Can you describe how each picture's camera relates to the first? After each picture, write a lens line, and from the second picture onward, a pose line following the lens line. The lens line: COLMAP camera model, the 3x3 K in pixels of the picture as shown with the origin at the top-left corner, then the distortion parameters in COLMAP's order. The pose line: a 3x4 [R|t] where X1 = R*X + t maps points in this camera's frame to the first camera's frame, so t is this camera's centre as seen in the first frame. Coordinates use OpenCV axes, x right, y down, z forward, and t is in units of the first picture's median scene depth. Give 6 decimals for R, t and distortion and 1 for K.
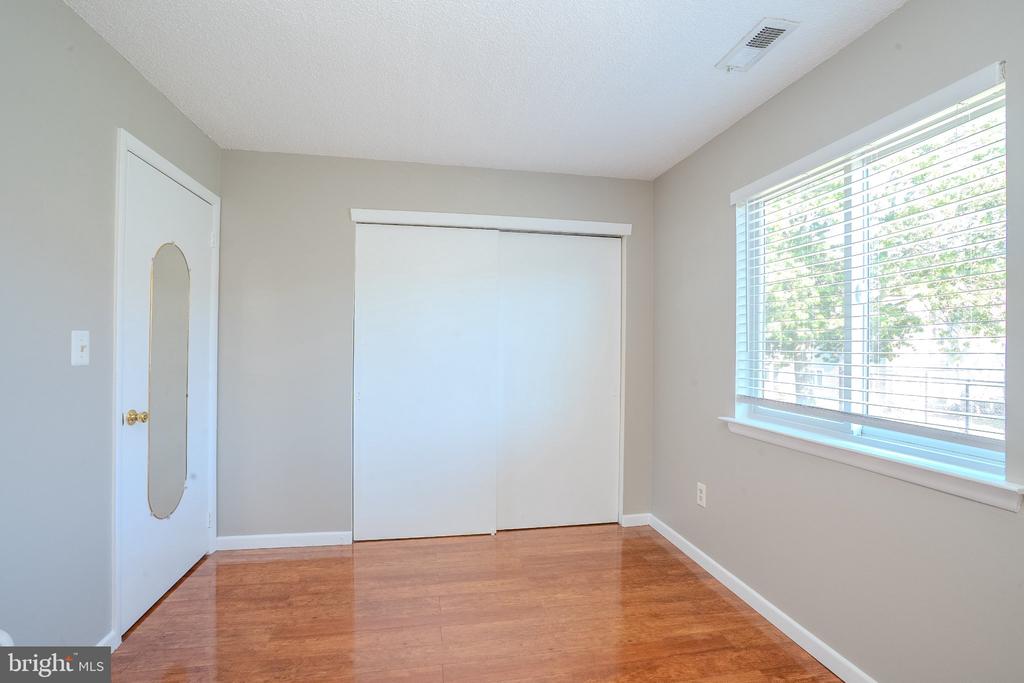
lens RADIAL K [[471.9, 0, 508.7], [0, 471.9, 336.2], [0, 0, 1]] dist [-0.056813, 0.020661]
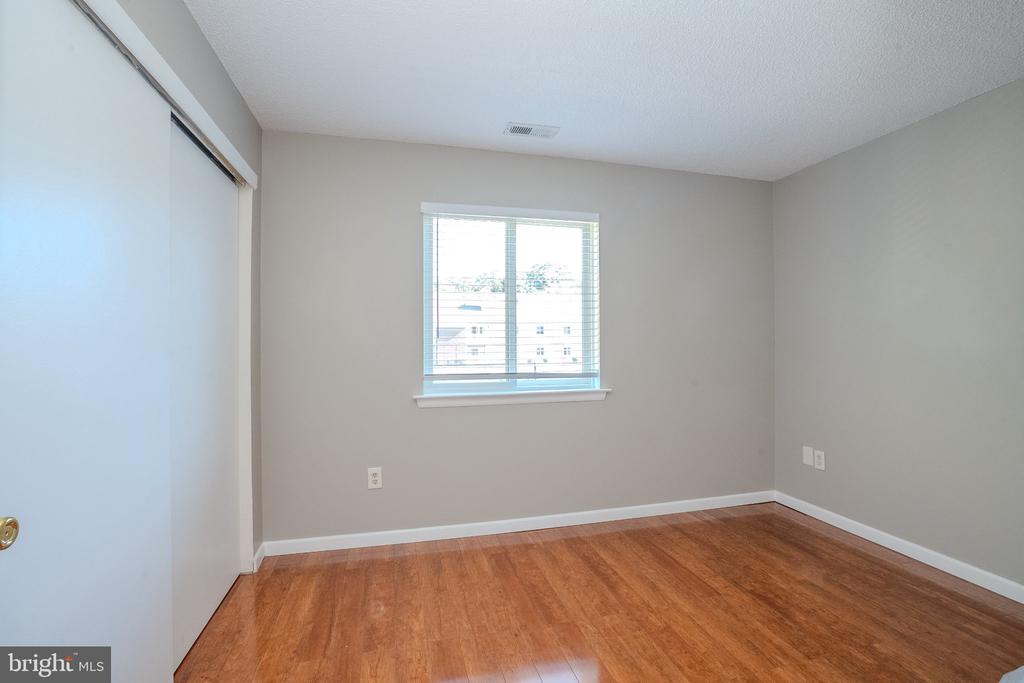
lens RADIAL K [[471.9, 0, 514.9], [0, 471.9, 340.0], [0, 0, 1]] dist [-0.056813, 0.020661]
pose [[-0.070975, -0.004001, 0.997470, -0.716731], [-0.006047, 0.999975, 0.003581, 0.034015], [-0.997460, -0.005777, -0.070997, 0.862710]]
